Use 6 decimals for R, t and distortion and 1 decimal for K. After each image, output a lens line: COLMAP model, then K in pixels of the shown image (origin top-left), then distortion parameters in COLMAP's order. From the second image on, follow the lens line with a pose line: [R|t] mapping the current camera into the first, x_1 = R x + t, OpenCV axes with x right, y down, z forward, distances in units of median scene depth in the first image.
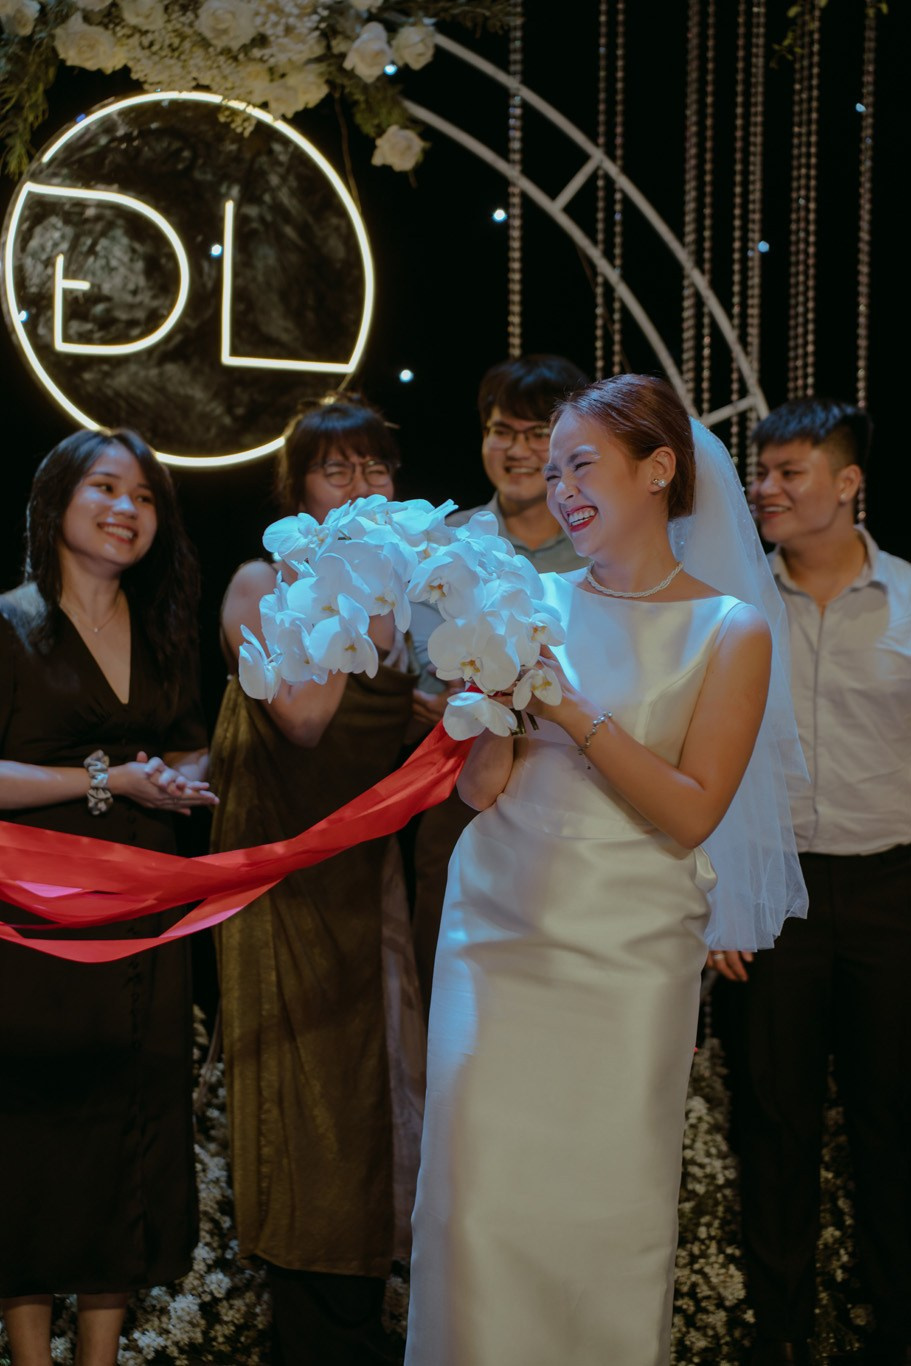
lens RADIAL K [[2864.9, 0, 459.2], [0, 2864.9, 677.6], [0, 0, 1]] dist [0.648399, 0.000000]
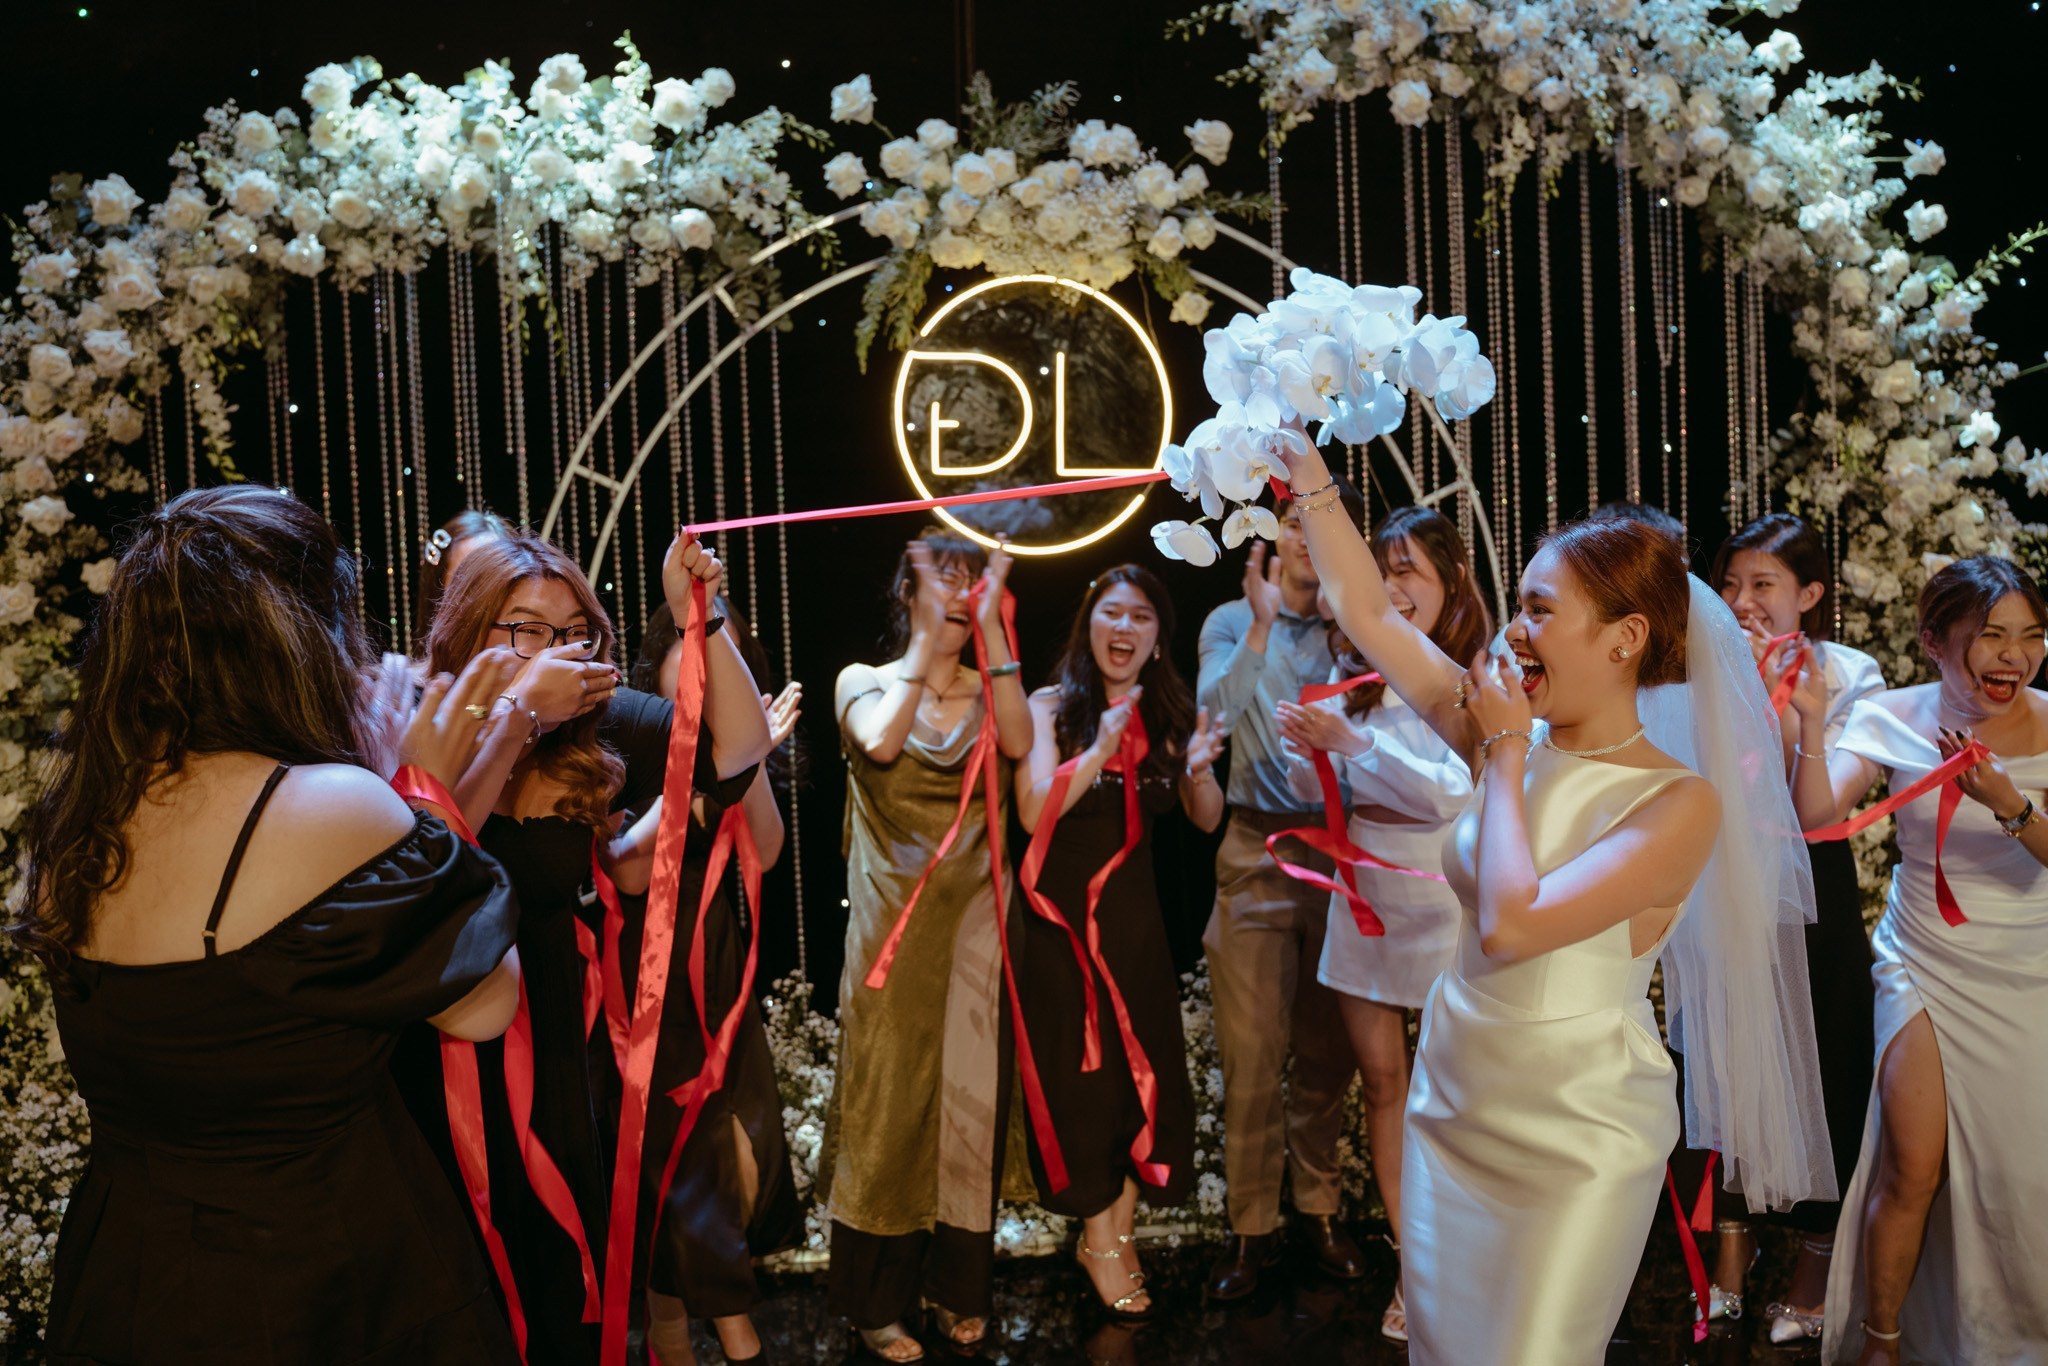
lens RADIAL K [[1646.0, 0, 1020.8], [0, 1646.0, 667.5], [0, 0, 1]] dist [-0.094756, 0.062709]
pose [[0.994264, -0.031203, -0.102301, -0.025396], [0.037666, 0.997374, 0.061863, -0.068419], [0.100102, -0.065361, 0.992828, 0.257501]]
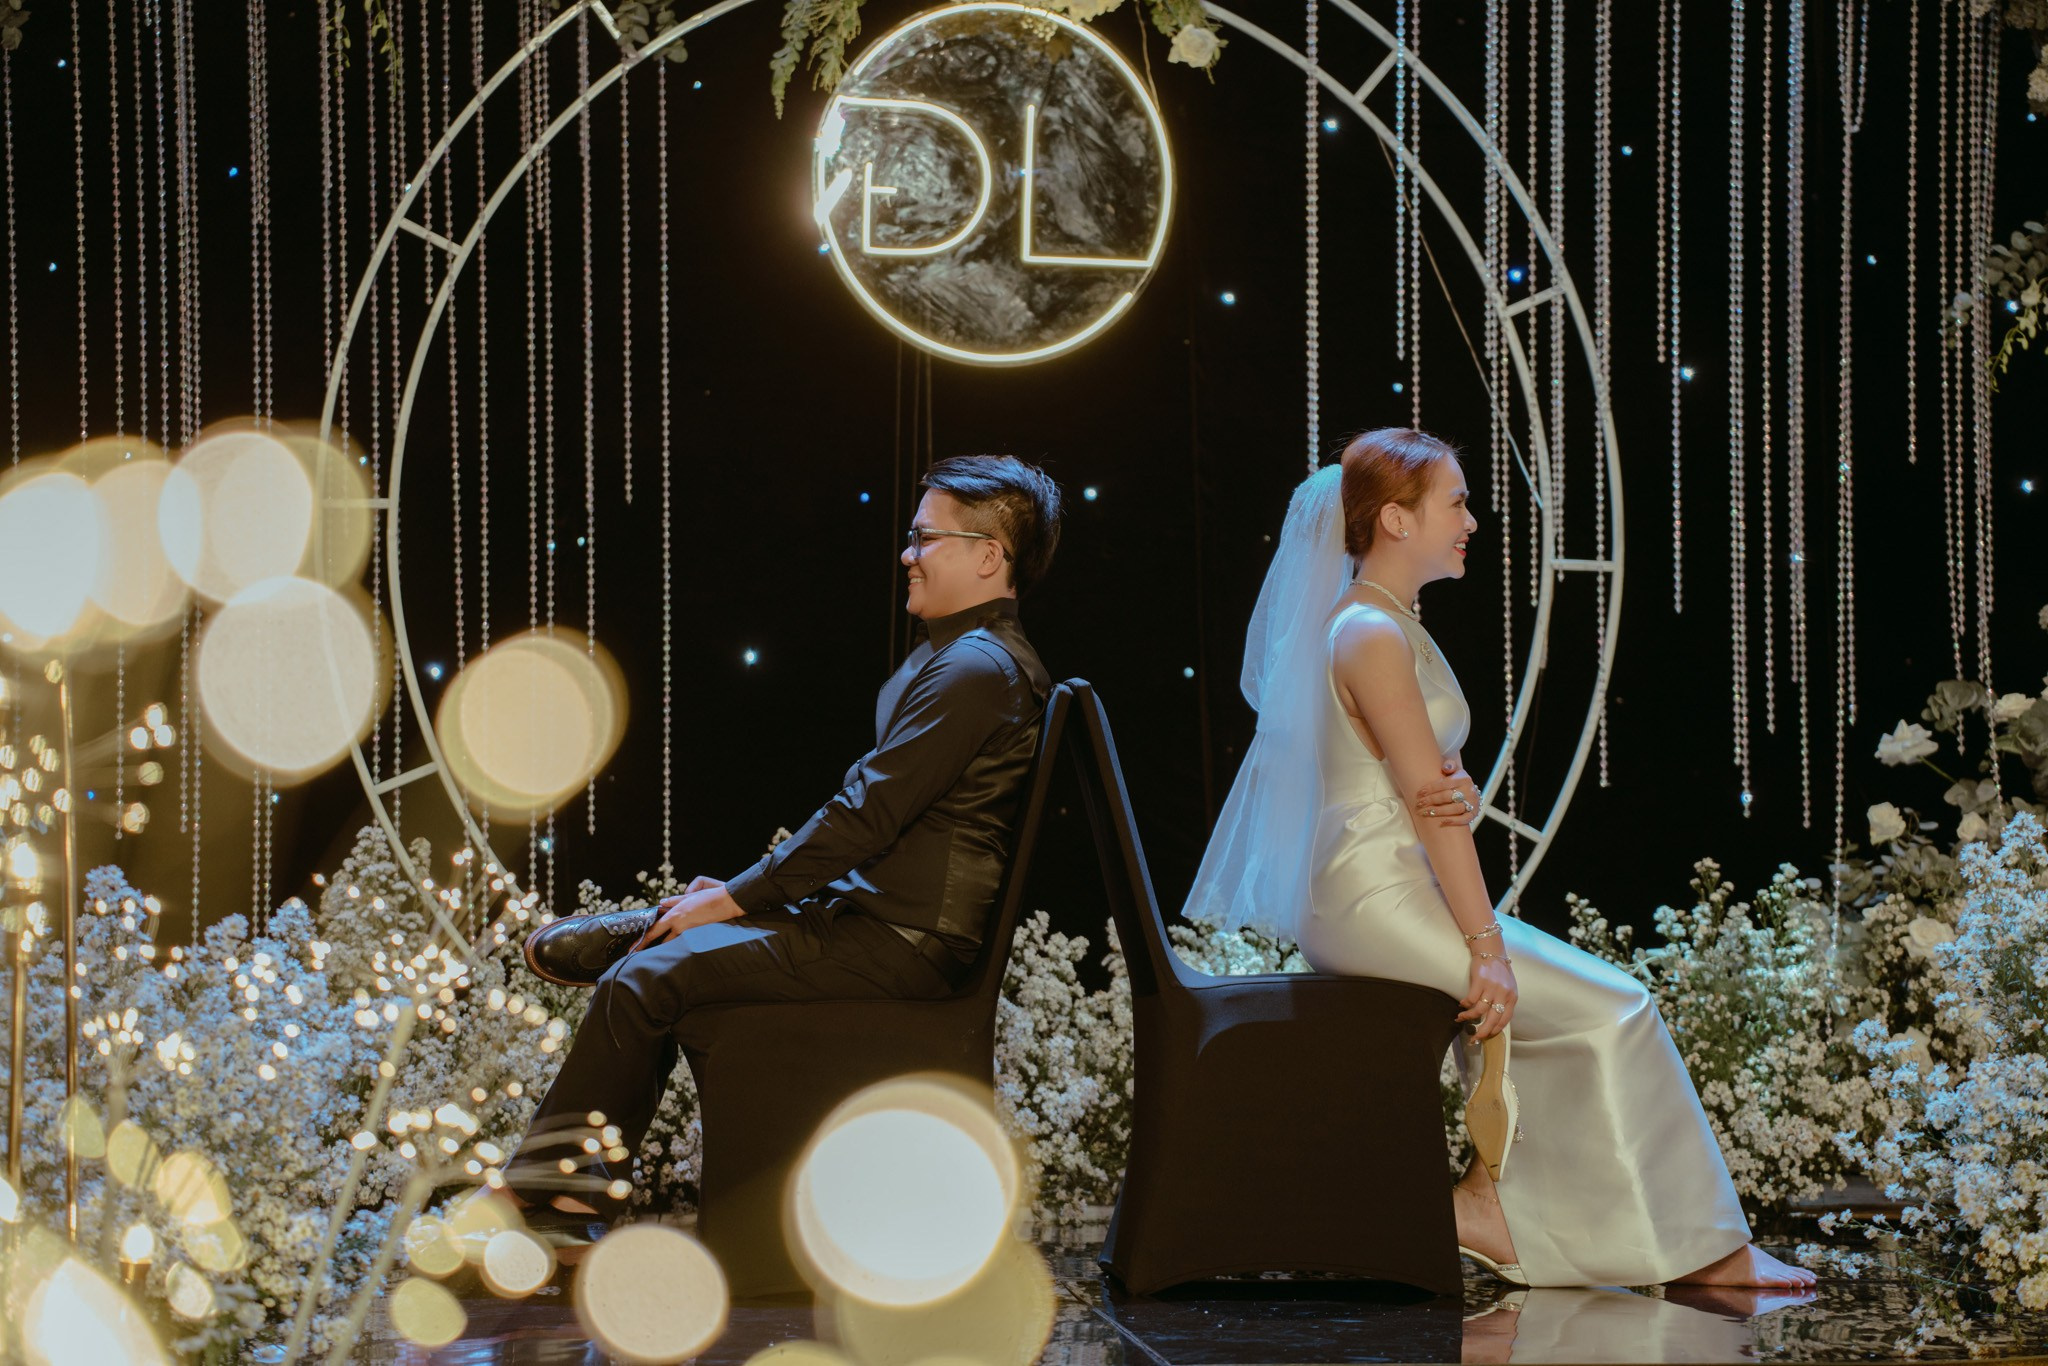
lens RADIAL K [[4295.3, 0, 1006.5], [0, 4295.3, 670.7], [0, 0, 1]] dist [0.648399, 0.000000]
pose [[0.994477, -0.012416, -0.104216, 0.069127], [0.006633, 0.998428, -0.055648, 0.120136], [0.104743, 0.054649, 0.992997, -0.502317]]
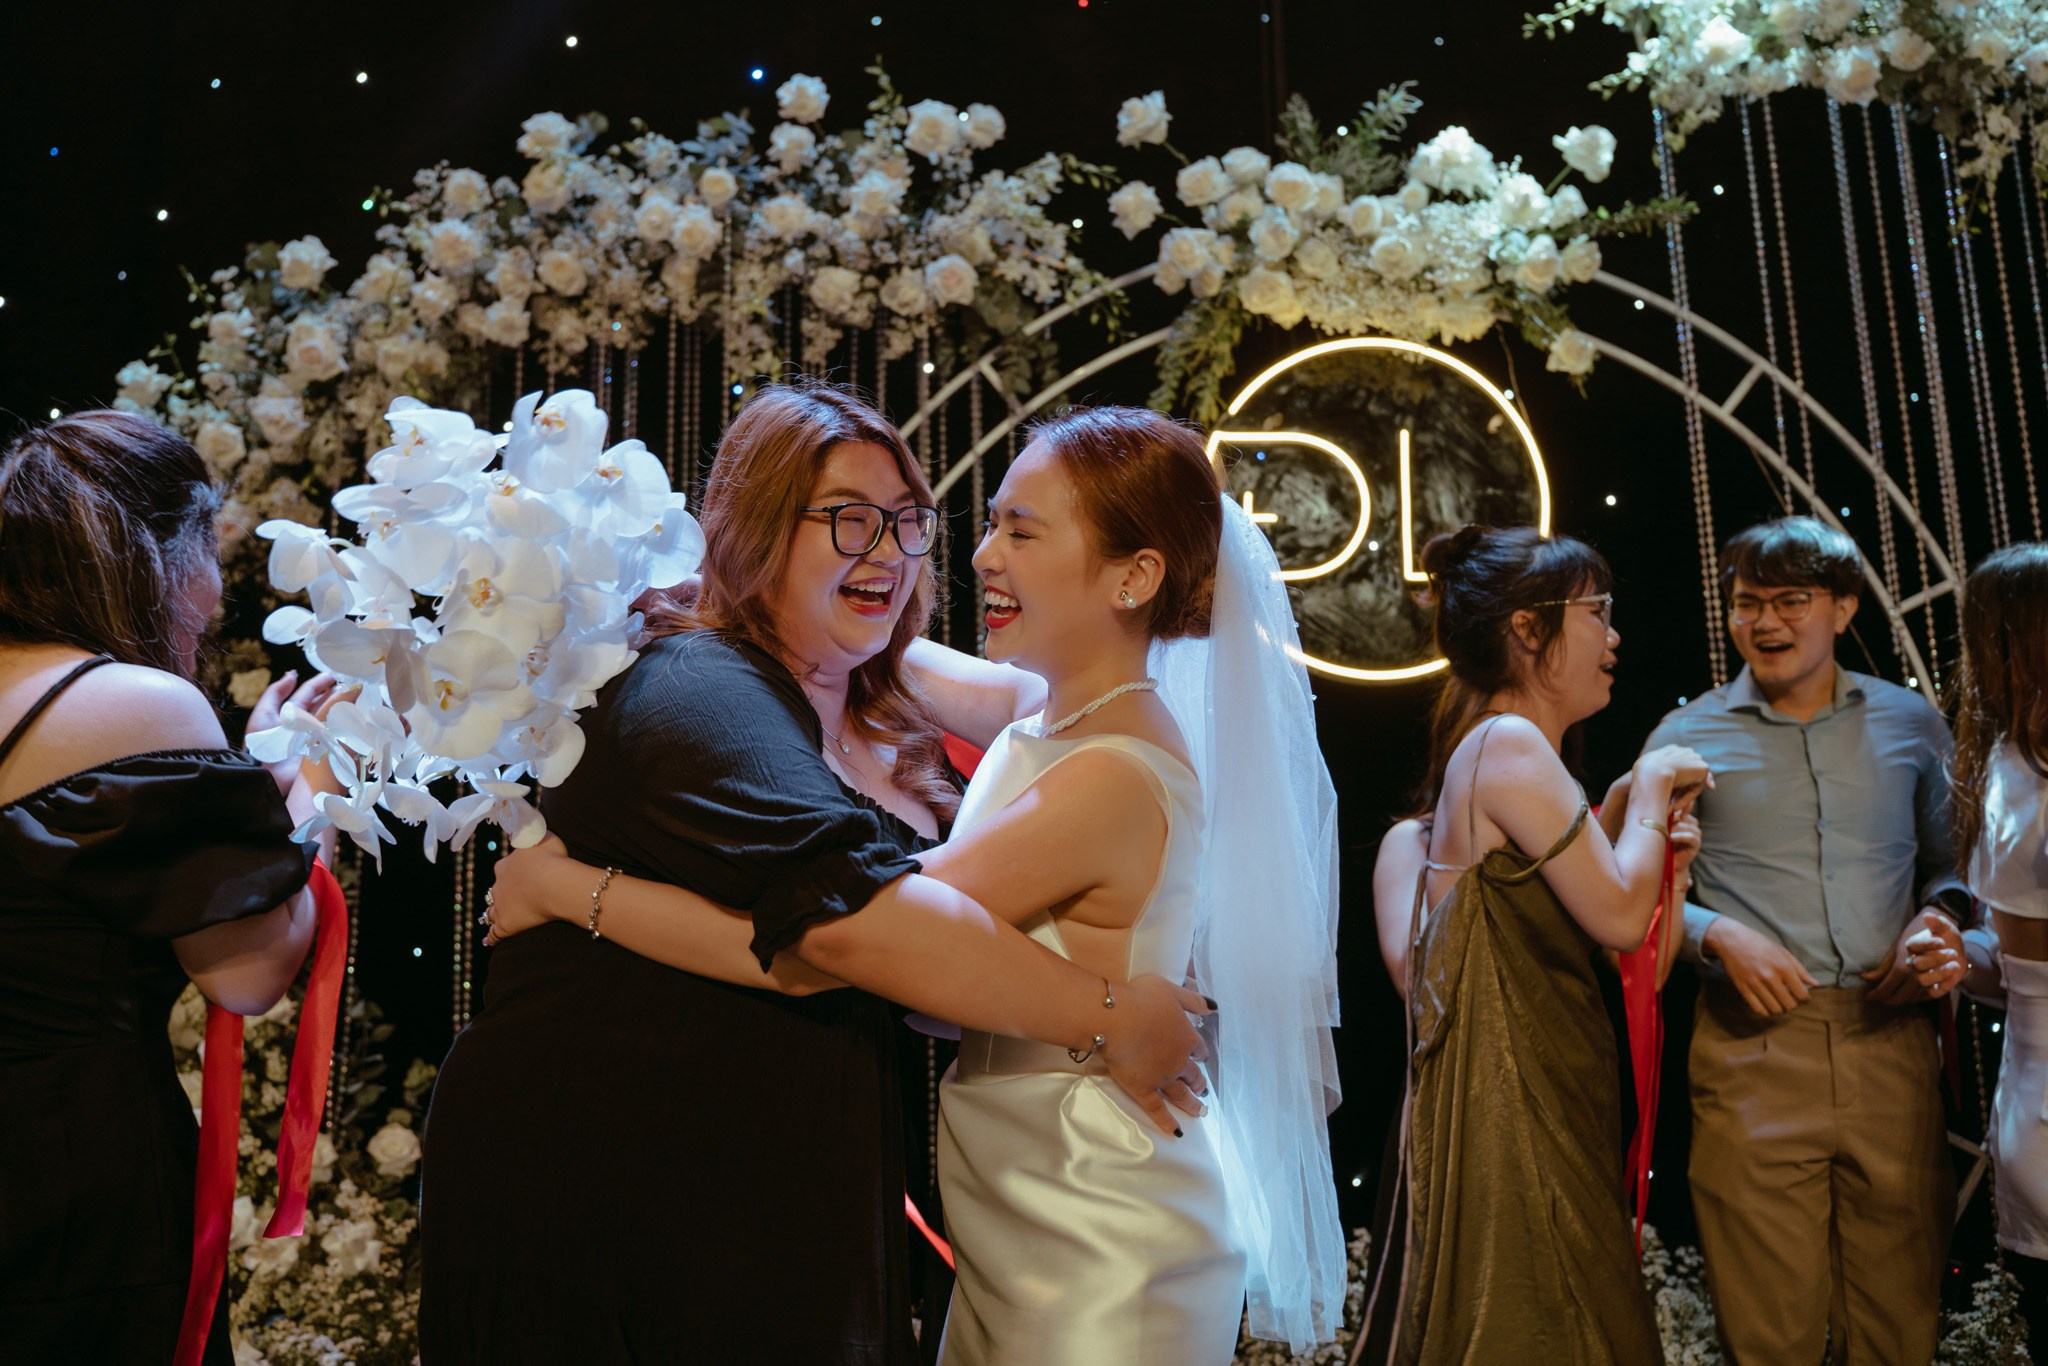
lens RADIAL K [[1646.0, 0, 1020.2], [0, 1646.0, 667.4], [0, 0, 1]] dist [-0.094756, 0.062709]
pose [[0.960101, -0.068423, -0.271154, -0.057963], [0.025859, 0.987174, -0.157542, 0.010031], [0.278456, 0.144244, 0.949556, 0.418917]]
